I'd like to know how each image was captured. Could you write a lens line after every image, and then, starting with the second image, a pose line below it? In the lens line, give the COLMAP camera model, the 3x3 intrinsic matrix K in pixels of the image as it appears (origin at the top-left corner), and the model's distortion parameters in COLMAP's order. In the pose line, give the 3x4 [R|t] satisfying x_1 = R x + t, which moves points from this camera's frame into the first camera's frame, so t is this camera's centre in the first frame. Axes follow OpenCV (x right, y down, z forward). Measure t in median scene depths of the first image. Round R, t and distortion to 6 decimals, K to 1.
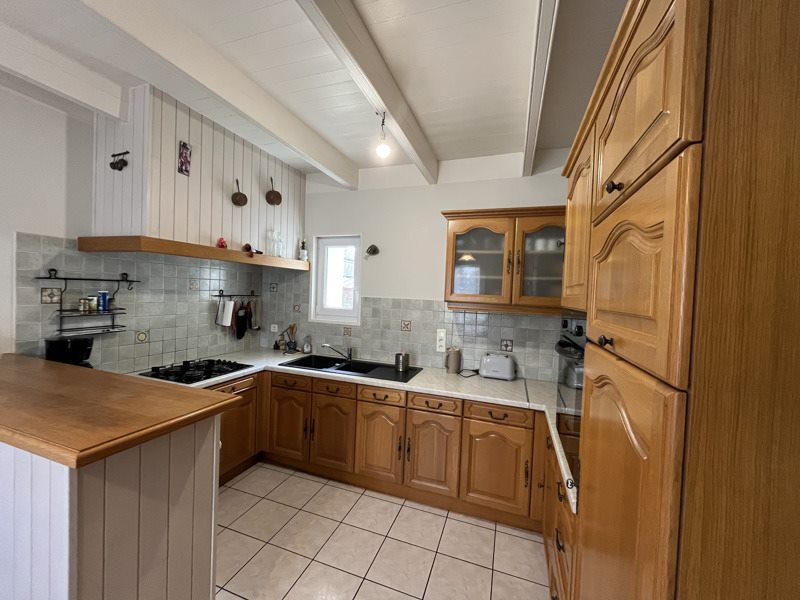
lens RADIAL K [[322.2, 0, 397.1], [0, 322.2, 299.2], [0, 0, 1]] dist [-0.004872, -0.000378]
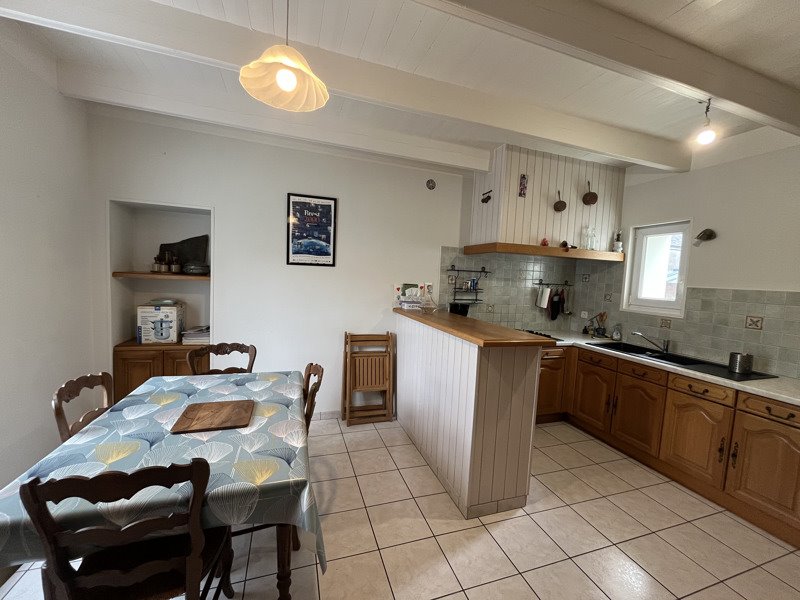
lens RADIAL K [[322.2, 0, 397.6], [0, 322.2, 300.7], [0, 0, 1]] dist [-0.004872, -0.000378]
pose [[0.618607, 0.051294, -0.784025, 0.127078], [-0.040915, 0.998616, 0.033050, 0.044971], [0.784635, 0.011634, 0.619849, -0.283812]]
